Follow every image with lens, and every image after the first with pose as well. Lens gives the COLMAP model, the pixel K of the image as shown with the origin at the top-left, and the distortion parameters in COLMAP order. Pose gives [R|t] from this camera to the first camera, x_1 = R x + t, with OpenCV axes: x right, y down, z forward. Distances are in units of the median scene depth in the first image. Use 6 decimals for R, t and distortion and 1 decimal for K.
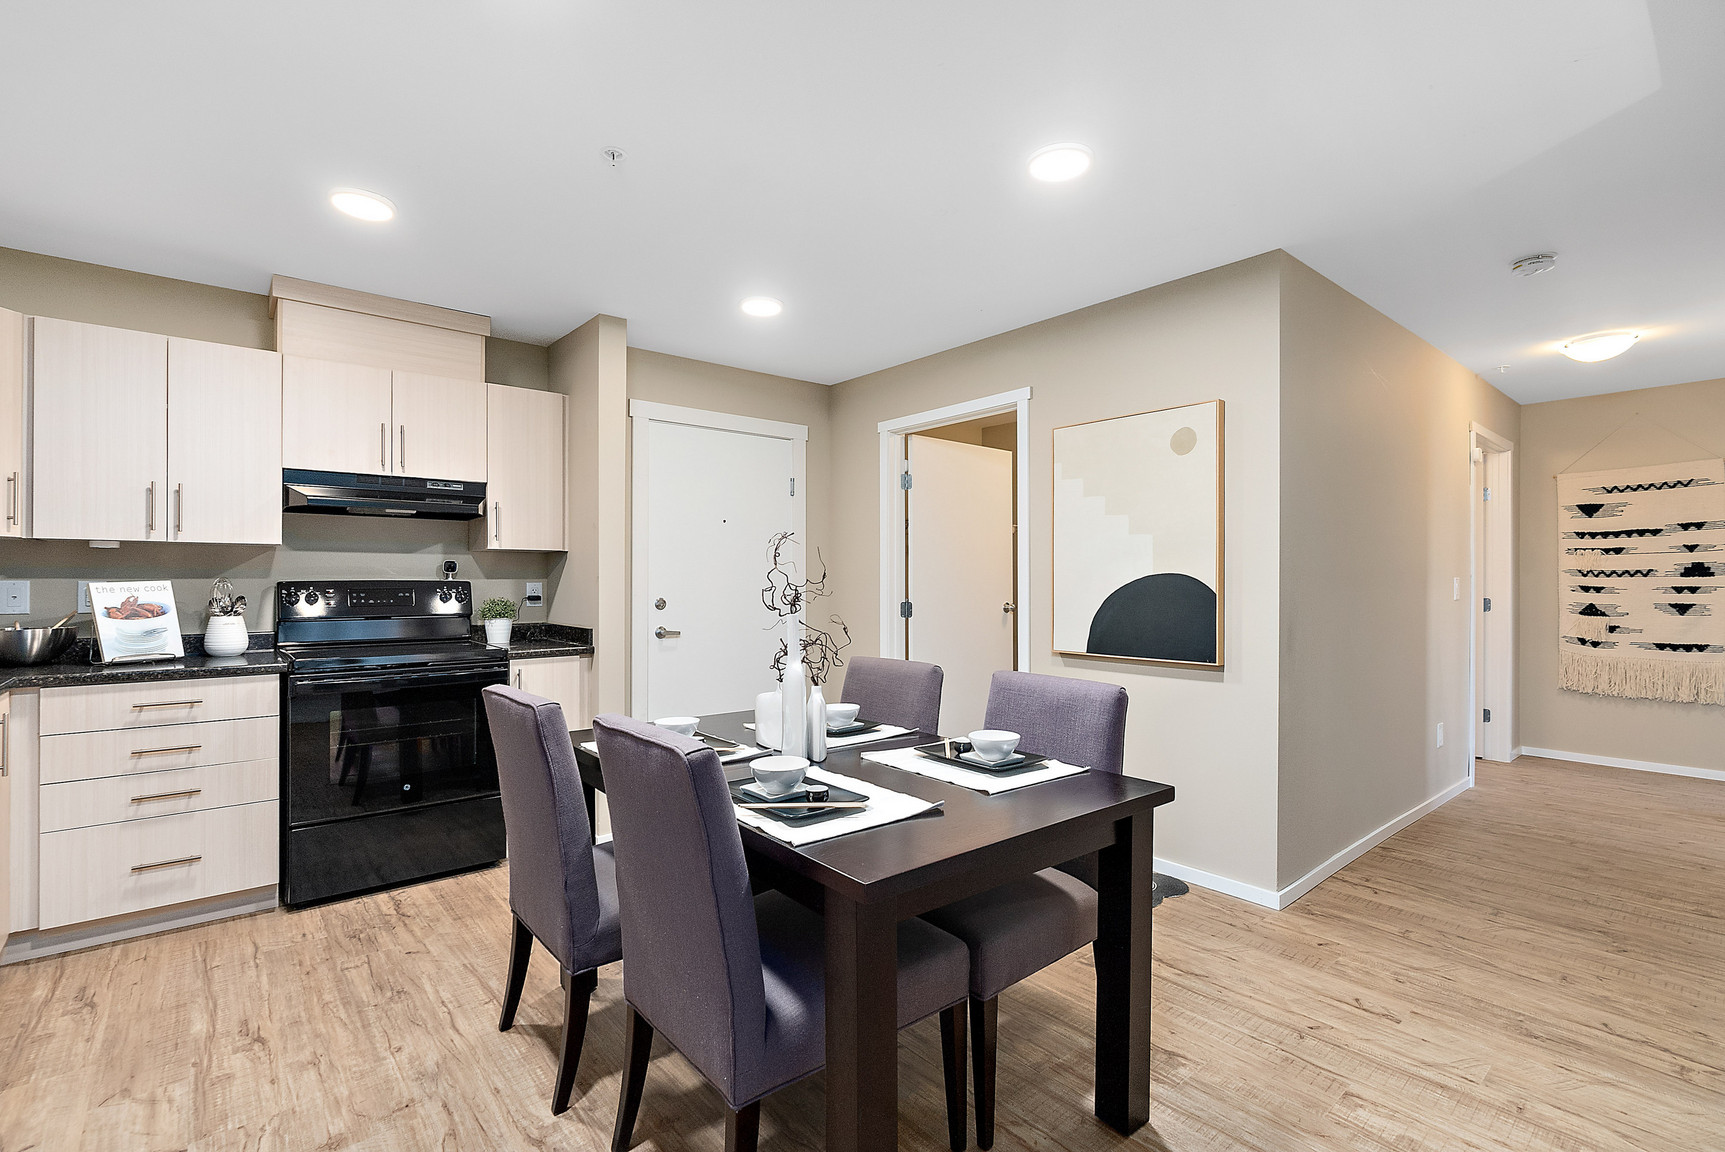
lens RADIAL K [[779.4, 0, 859.7], [0, 779.4, 578.5], [0, 0, 1]] dist [-0.010728, 0.003232]
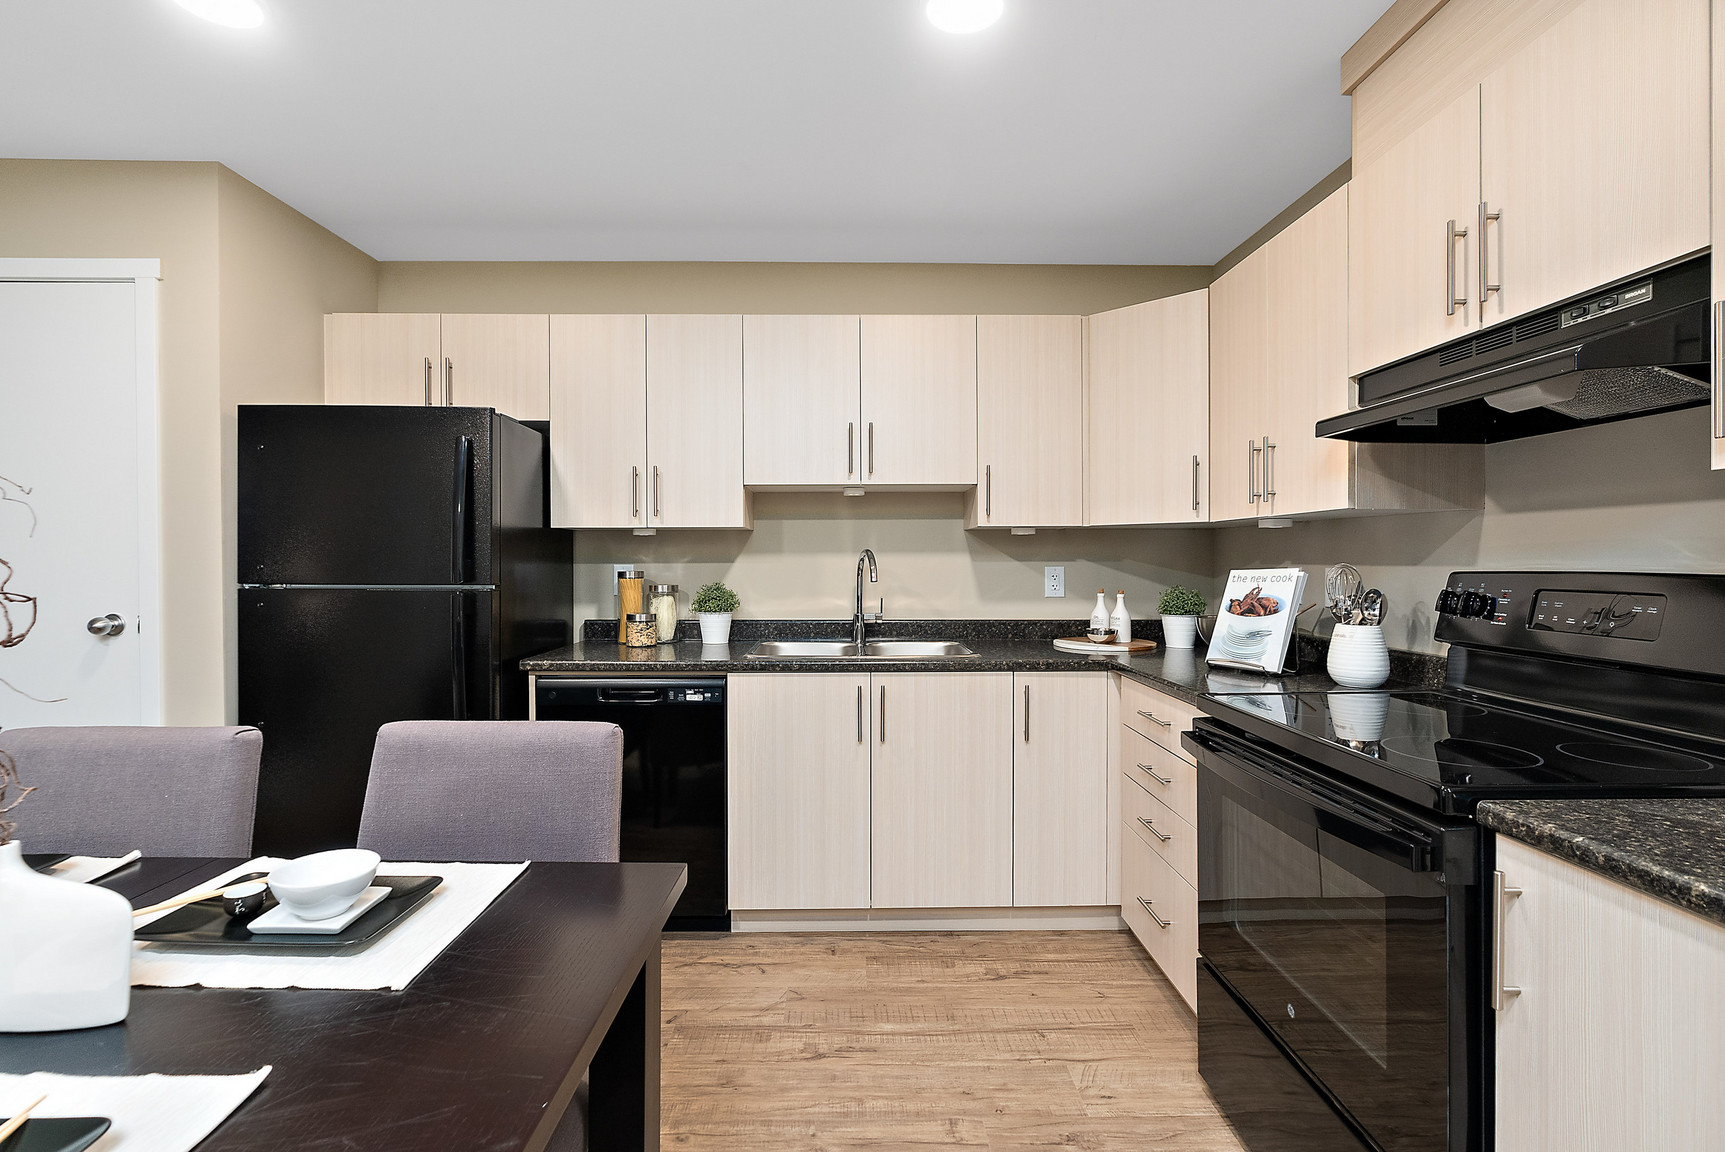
lens RADIAL K [[779.4, 0, 860.7], [0, 779.4, 563.3], [0, 0, 1]] dist [-0.010728, 0.003232]
pose [[-0.635365, 0.002098, -0.772209, -0.053043], [0.000980, 0.999998, 0.001910, -0.003672], [0.772211, 0.000456, -0.635366, 1.067697]]
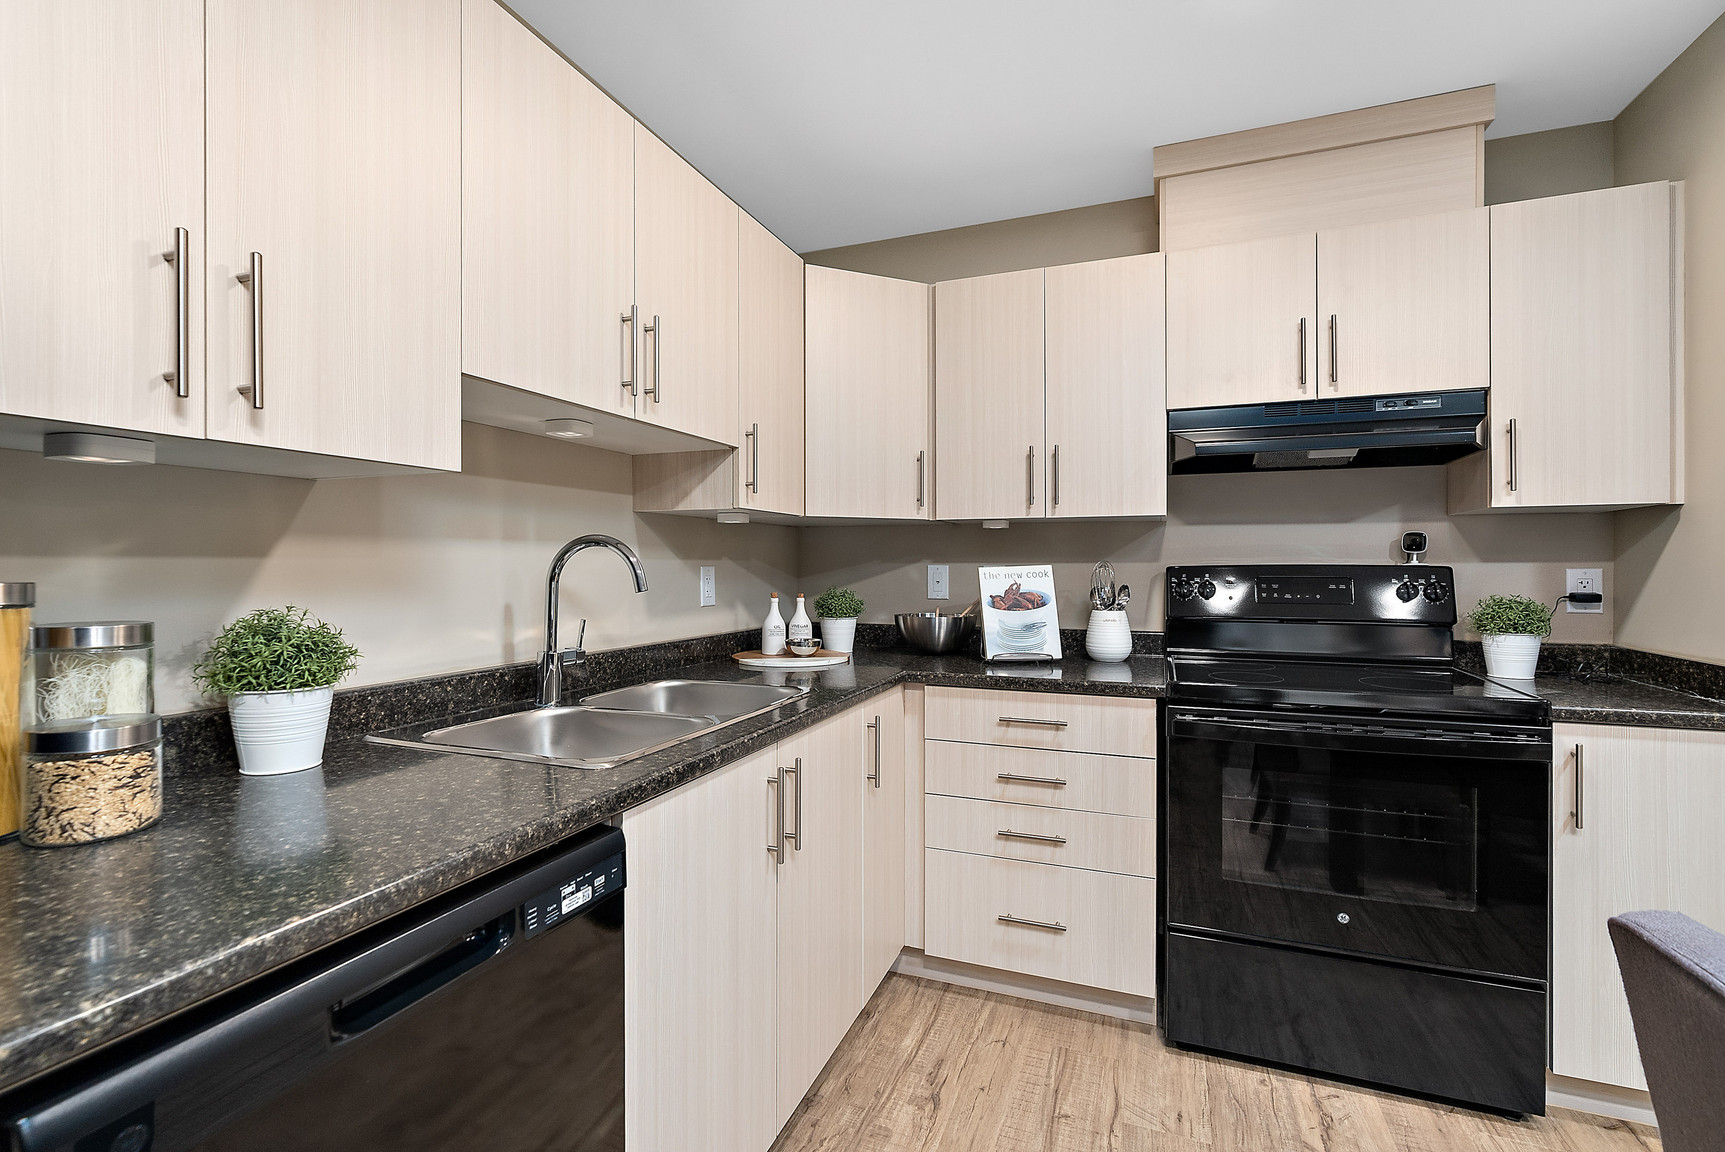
lens RADIAL K [[779.4, 0, 851.2], [0, 779.4, 566.8], [0, 0, 1]] dist [-0.010728, 0.003232]
pose [[0.468363, -0.000239, -0.883536, -0.234809], [0.002566, 0.999996, 0.001089, 0.002799], [0.883533, -0.002778, 0.468362, 0.389249]]
